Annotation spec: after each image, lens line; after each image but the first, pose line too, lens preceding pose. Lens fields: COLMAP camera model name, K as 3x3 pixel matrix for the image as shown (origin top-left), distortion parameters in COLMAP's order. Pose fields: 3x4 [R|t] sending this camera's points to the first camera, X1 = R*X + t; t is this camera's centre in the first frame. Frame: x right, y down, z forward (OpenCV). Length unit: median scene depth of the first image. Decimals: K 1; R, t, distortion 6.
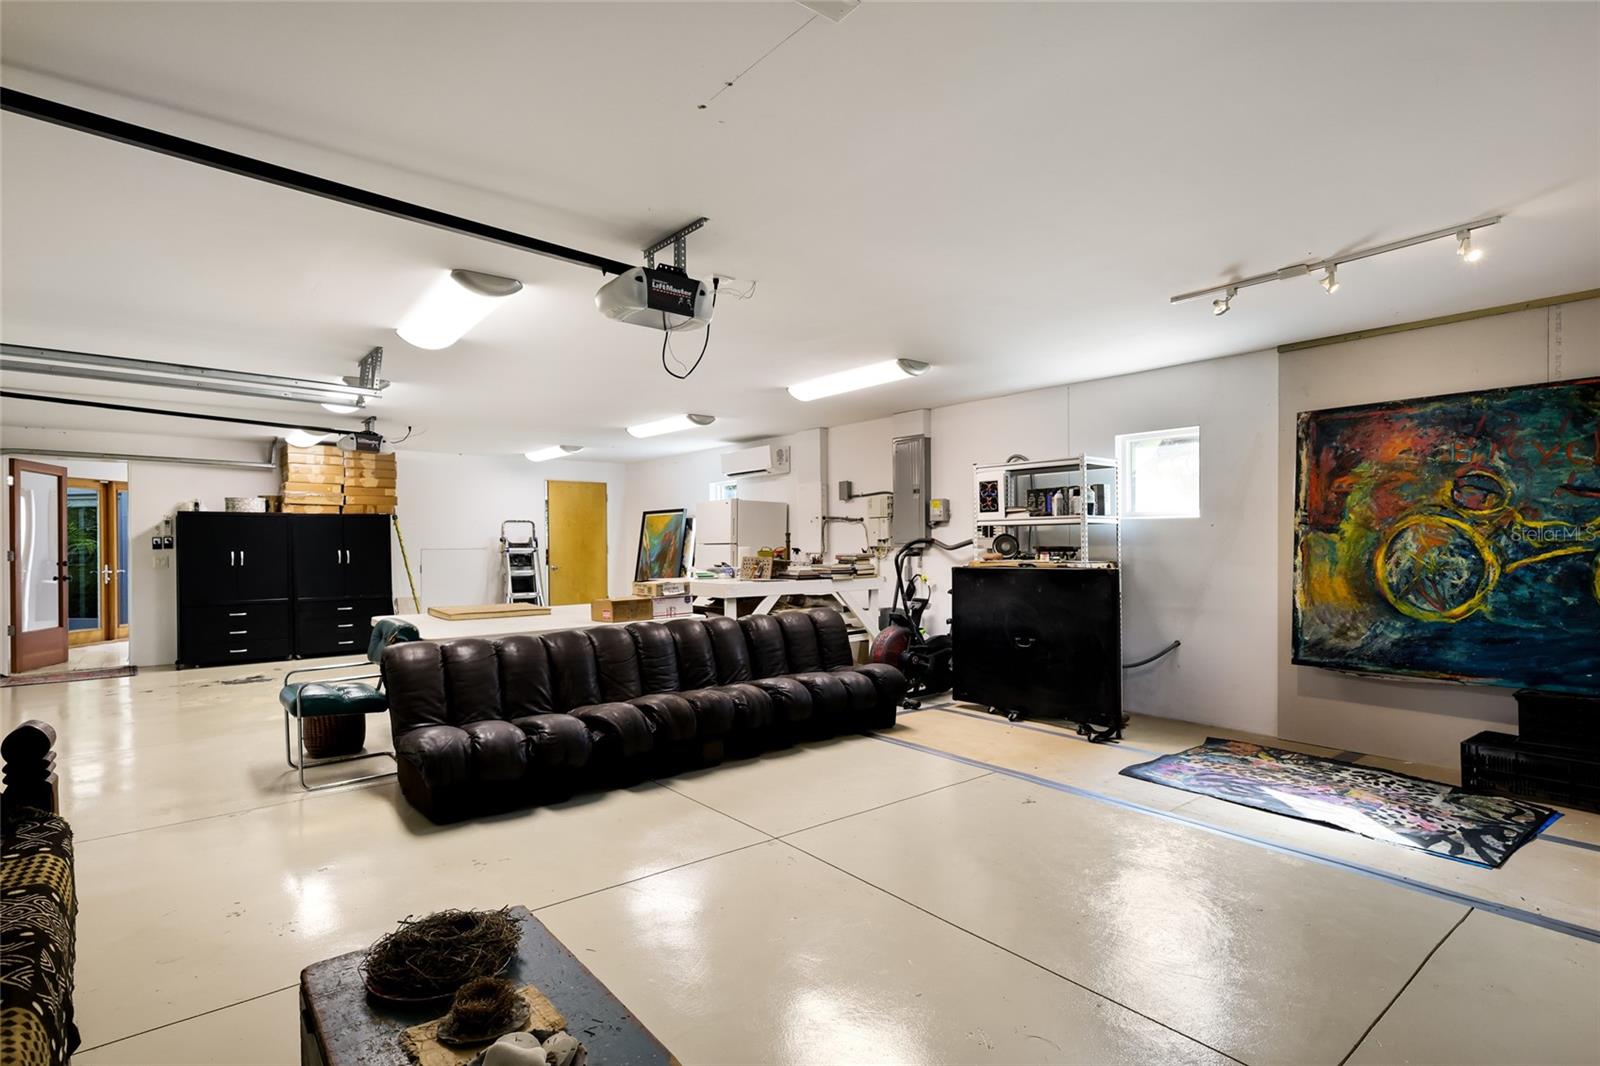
lens RADIAL K [[777.8, 0, 800.0], [0, 777.8, 541.6], [0, 0, 1]] dist [0.000799, 0.000213]
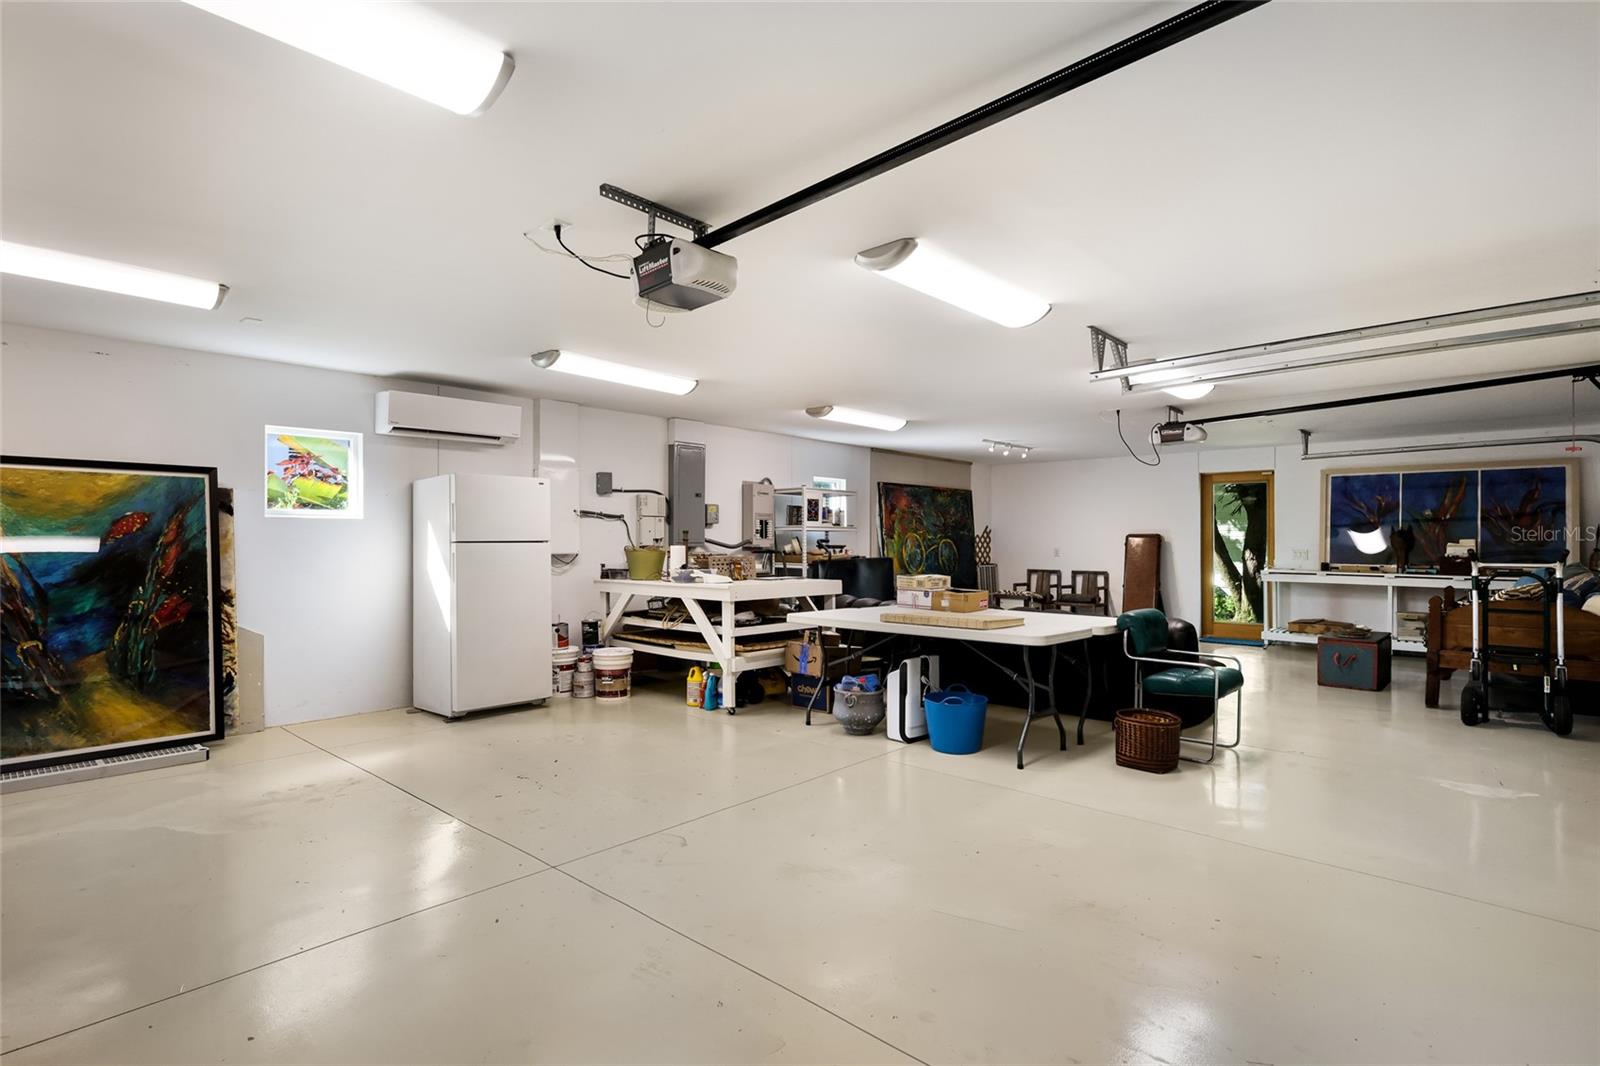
lens RADIAL K [[777.8, 0, 799.9], [0, 777.8, 540.8], [0, 0, 1]] dist [0.000799, 0.000213]
pose [[-0.125391, 0.005546, 0.992092, -1.481110], [-0.004184, 0.999973, -0.006119, 0.008503], [-0.992099, -0.004918, -0.125364, 1.541342]]
